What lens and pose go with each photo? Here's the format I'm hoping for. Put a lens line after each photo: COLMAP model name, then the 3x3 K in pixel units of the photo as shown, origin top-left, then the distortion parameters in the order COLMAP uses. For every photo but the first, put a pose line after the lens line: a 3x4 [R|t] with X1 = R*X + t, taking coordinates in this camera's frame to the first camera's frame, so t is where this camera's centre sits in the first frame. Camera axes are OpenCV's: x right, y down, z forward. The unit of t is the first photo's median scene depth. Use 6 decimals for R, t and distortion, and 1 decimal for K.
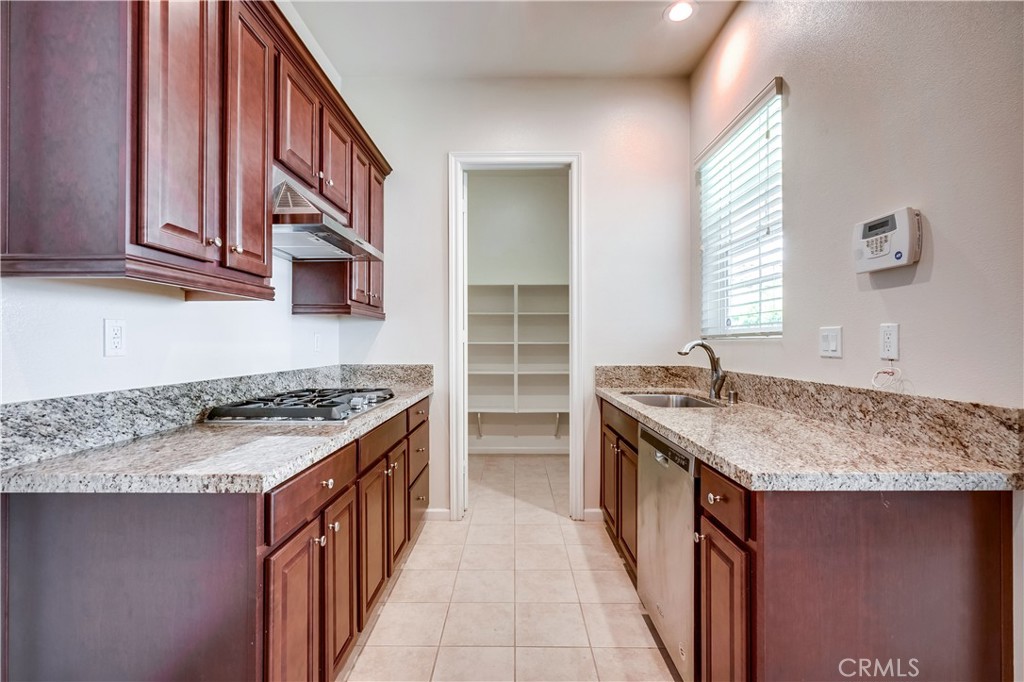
lens RADIAL K [[441.3, 0, 511.3], [0, 441.3, 340.7], [0, 0, 1]] dist [-0.002207, 0.000035]
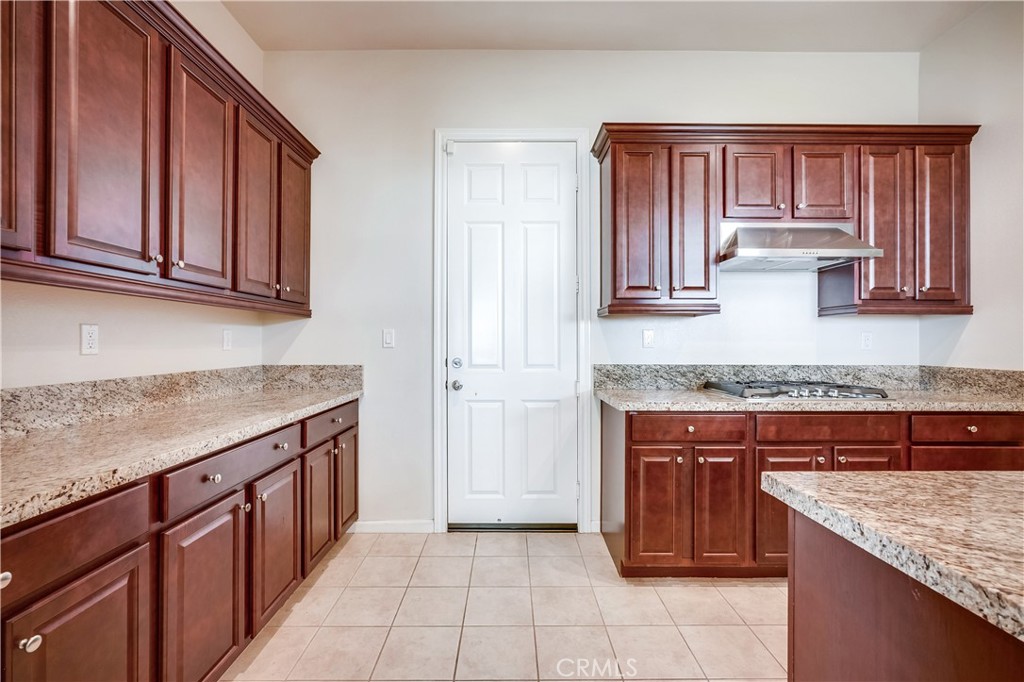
lens RADIAL K [[441.3, 0, 511.7], [0, 441.3, 340.8], [0, 0, 1]] dist [-0.002207, 0.000035]
pose [[0.010841, -0.002316, -0.999939, 1.059292], [0.004449, 0.999988, -0.002268, 0.003138], [0.999931, -0.004424, 0.010851, 0.294653]]
